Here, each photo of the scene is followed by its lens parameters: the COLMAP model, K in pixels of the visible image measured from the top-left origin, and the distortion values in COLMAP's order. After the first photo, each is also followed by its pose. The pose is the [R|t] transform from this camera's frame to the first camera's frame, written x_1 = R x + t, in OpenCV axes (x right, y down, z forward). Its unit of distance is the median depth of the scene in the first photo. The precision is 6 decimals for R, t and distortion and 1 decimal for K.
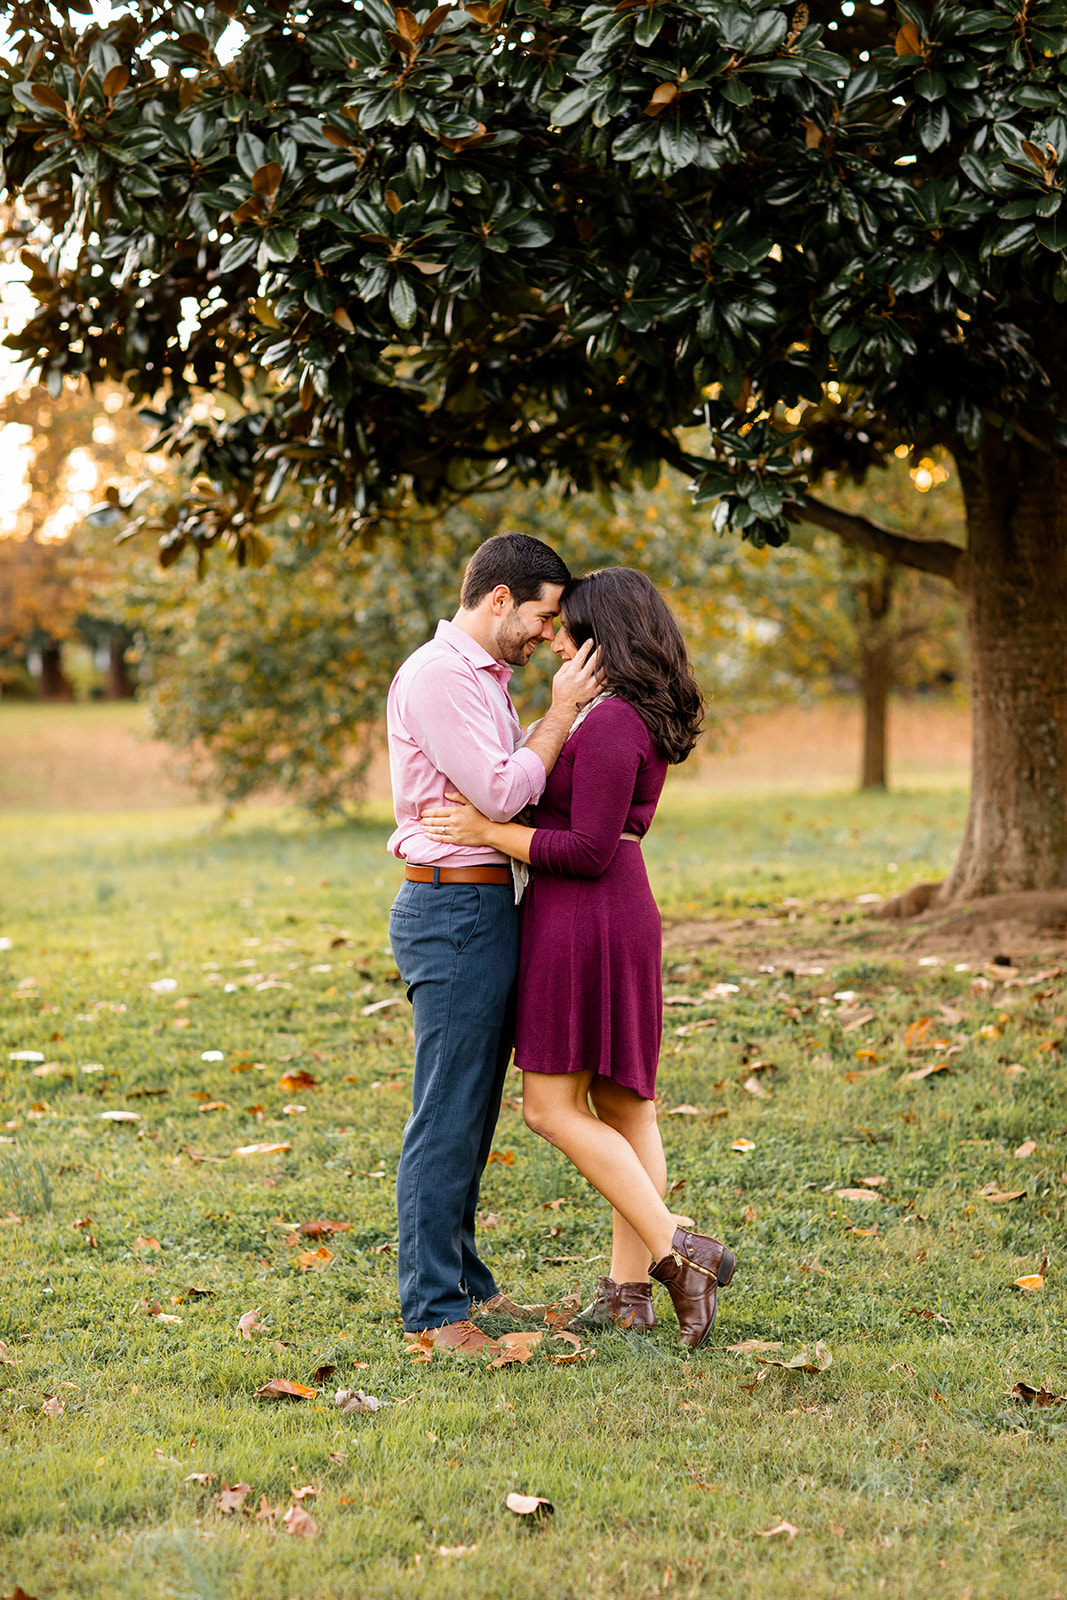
lens RADIAL K [[4582.4, 0, 533.5], [0, 4582.4, 800.0], [0, 0, 1]] dist [-0.109619, -0.433111]
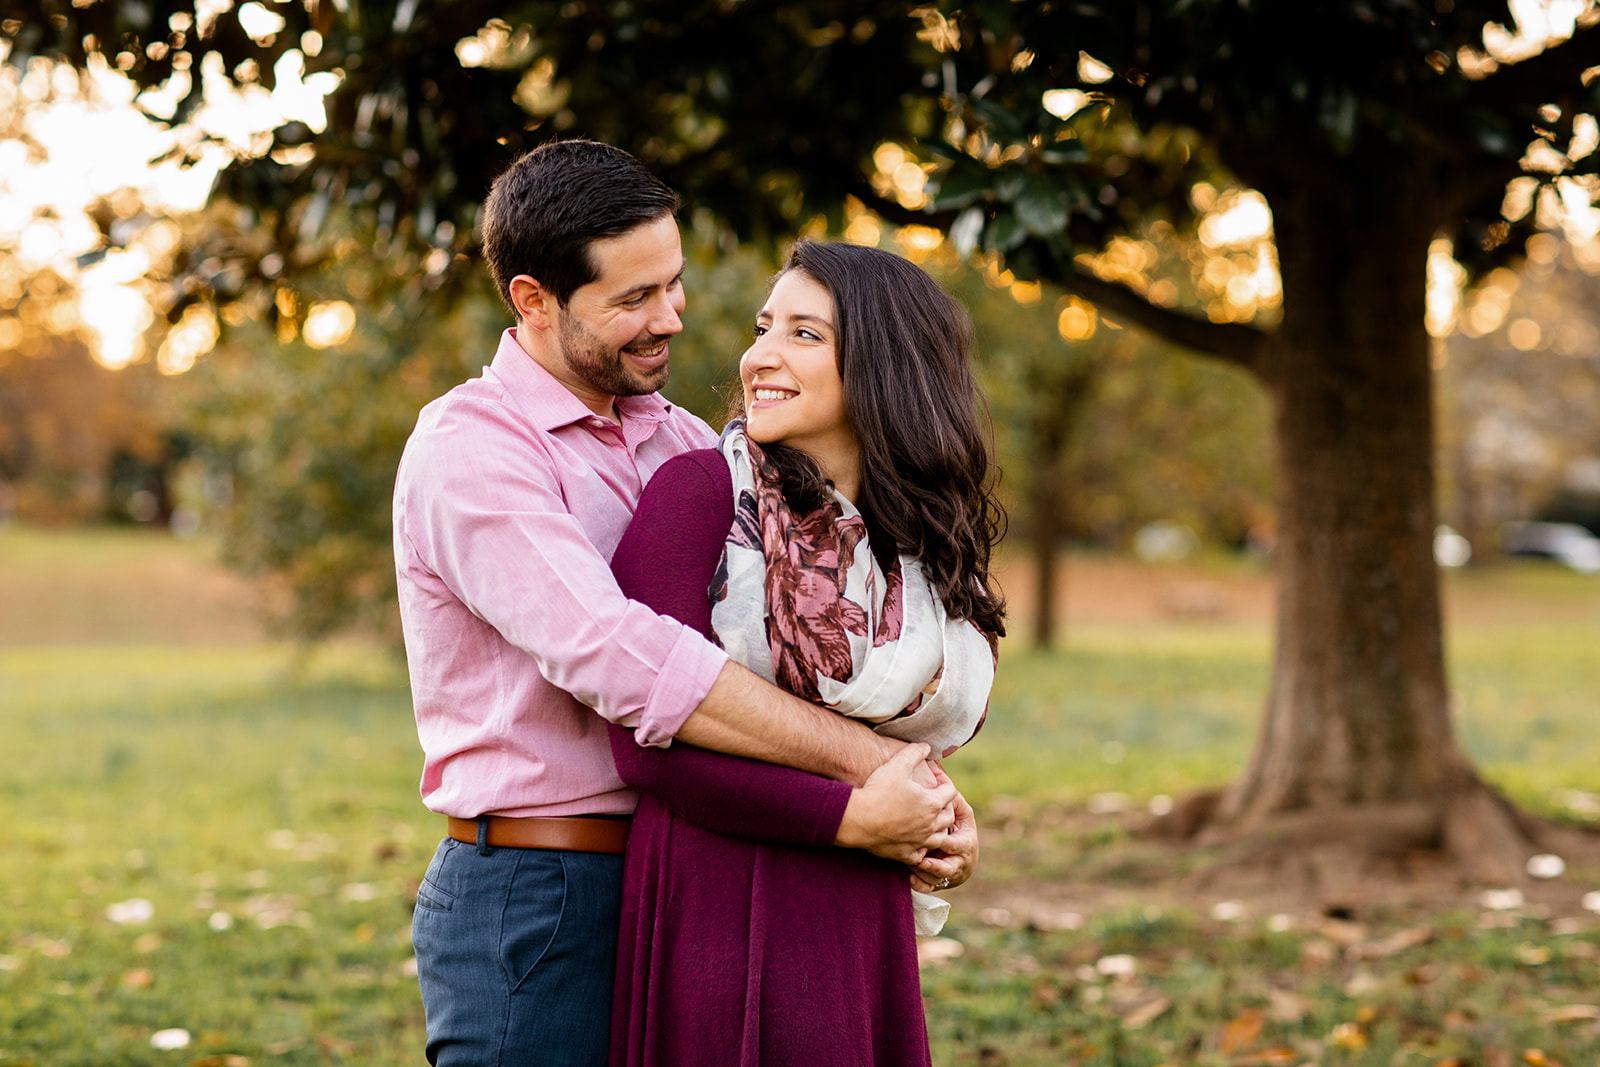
lens RADIAL K [[4582.4, 0, 800.0], [0, 4582.4, 533.5], [0, 0, 1]] dist [-0.109619, -0.433111]
pose [[0.999180, 0.026823, 0.030340, -0.001302], [-0.026061, 0.999342, -0.025219, -0.003045], [-0.030997, 0.024408, 0.999221, 0.361983]]
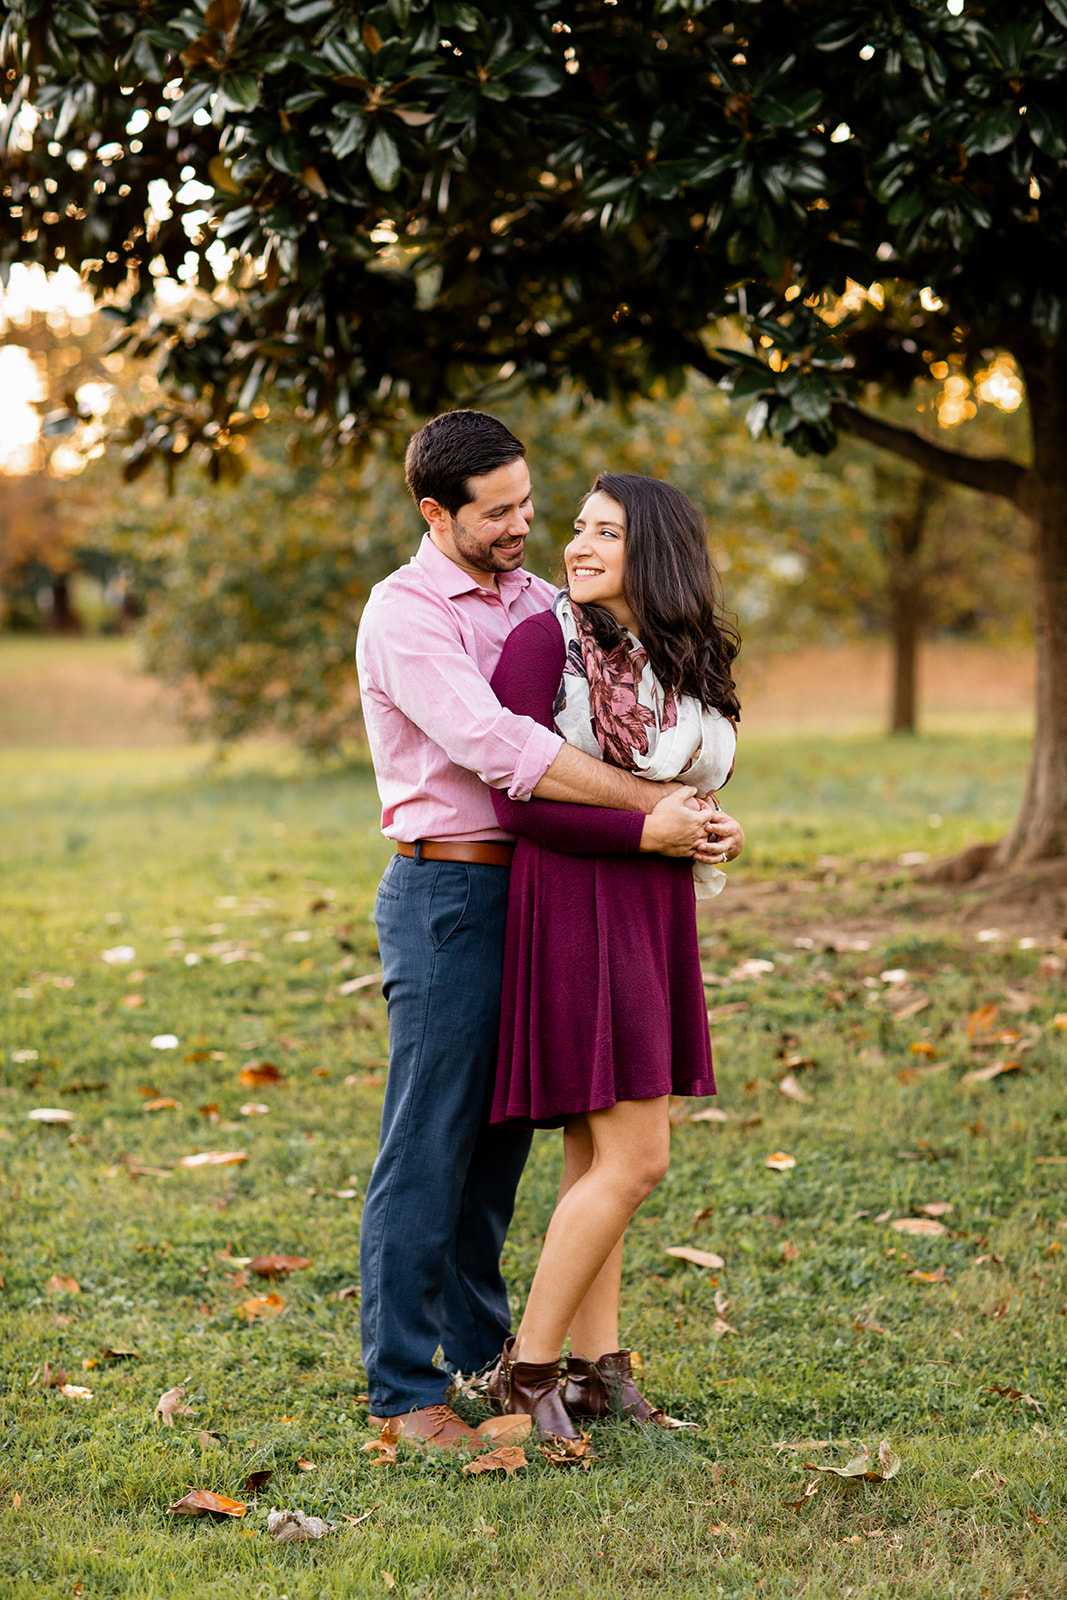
lens RADIAL K [[4582.4, 0, 533.5], [0, 4582.4, 800.0], [0, 0, 1]] dist [-0.109619, -0.433111]
pose [[0.999972, 0.006513, -0.003791, 0.002798], [-0.006461, 0.999888, 0.013467, -0.002173], [0.003879, -0.013442, 0.999902, 0.145767]]
